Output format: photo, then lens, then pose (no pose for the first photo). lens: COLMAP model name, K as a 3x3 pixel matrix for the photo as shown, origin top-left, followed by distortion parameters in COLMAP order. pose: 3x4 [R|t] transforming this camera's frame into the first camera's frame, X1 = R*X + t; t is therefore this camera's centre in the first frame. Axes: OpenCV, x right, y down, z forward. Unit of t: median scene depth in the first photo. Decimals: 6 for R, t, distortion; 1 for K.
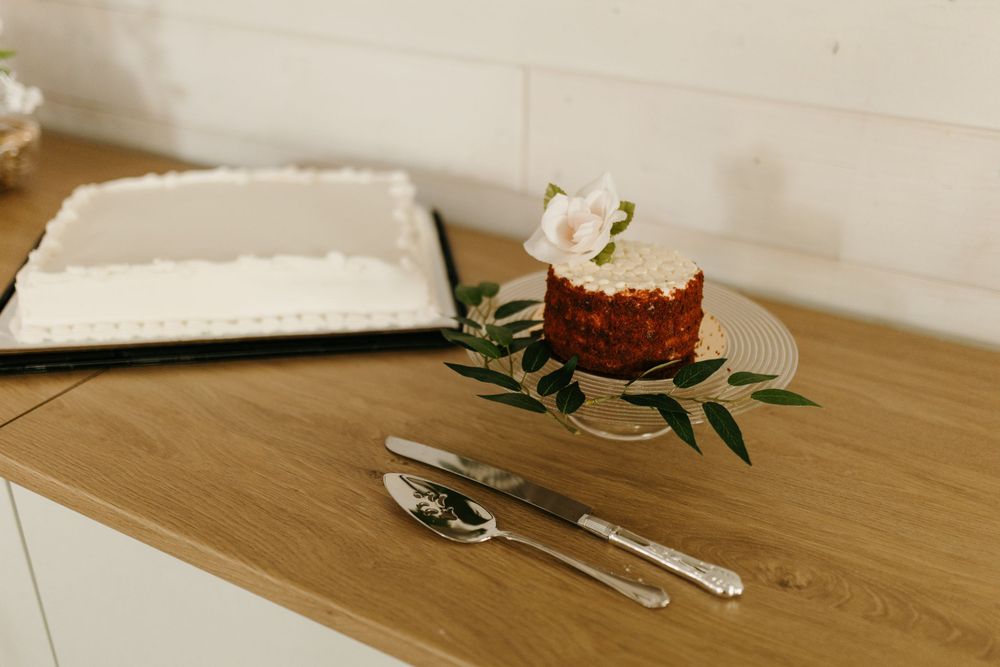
lens RADIAL K [[944.3, 0, 498.5], [0, 944.3, 333.8], [0, 0, 1]] dist [0.000066, 0.000000]
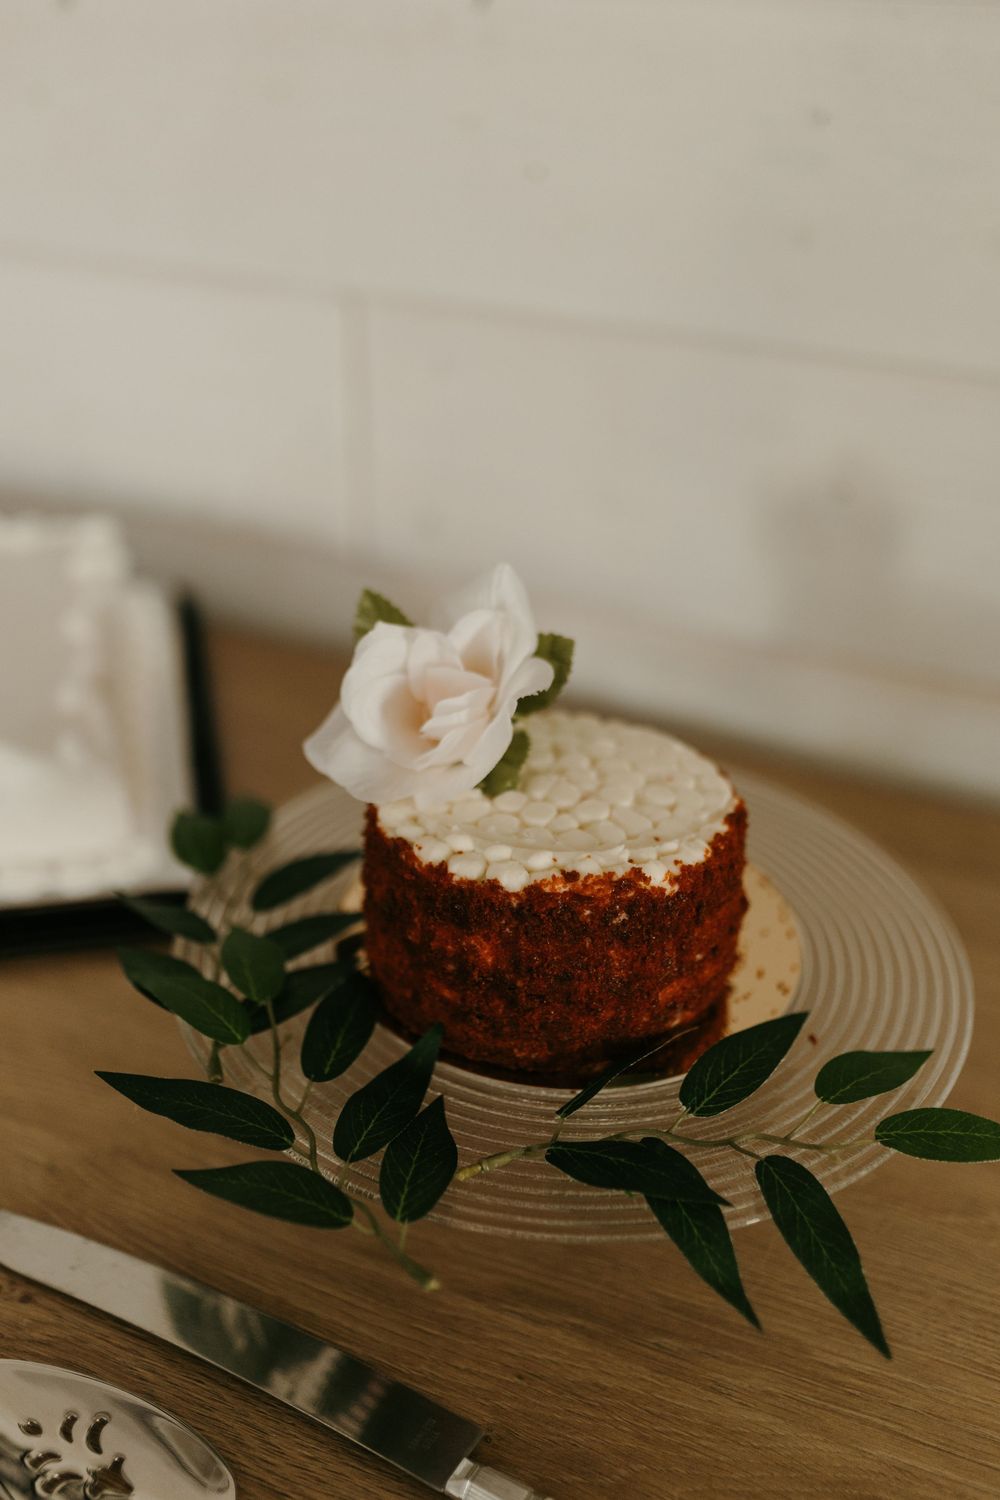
lens RADIAL K [[1416.5, 0, 502.4], [0, 1416.5, 749.9], [0, 0, 1]] dist [0.000066, 0.000000]
pose [[0.997559, -0.032046, 0.062040, 0.075585], [0.029653, 0.998795, 0.039114, -0.116539], [-0.063218, -0.037179, 0.997307, 0.401561]]
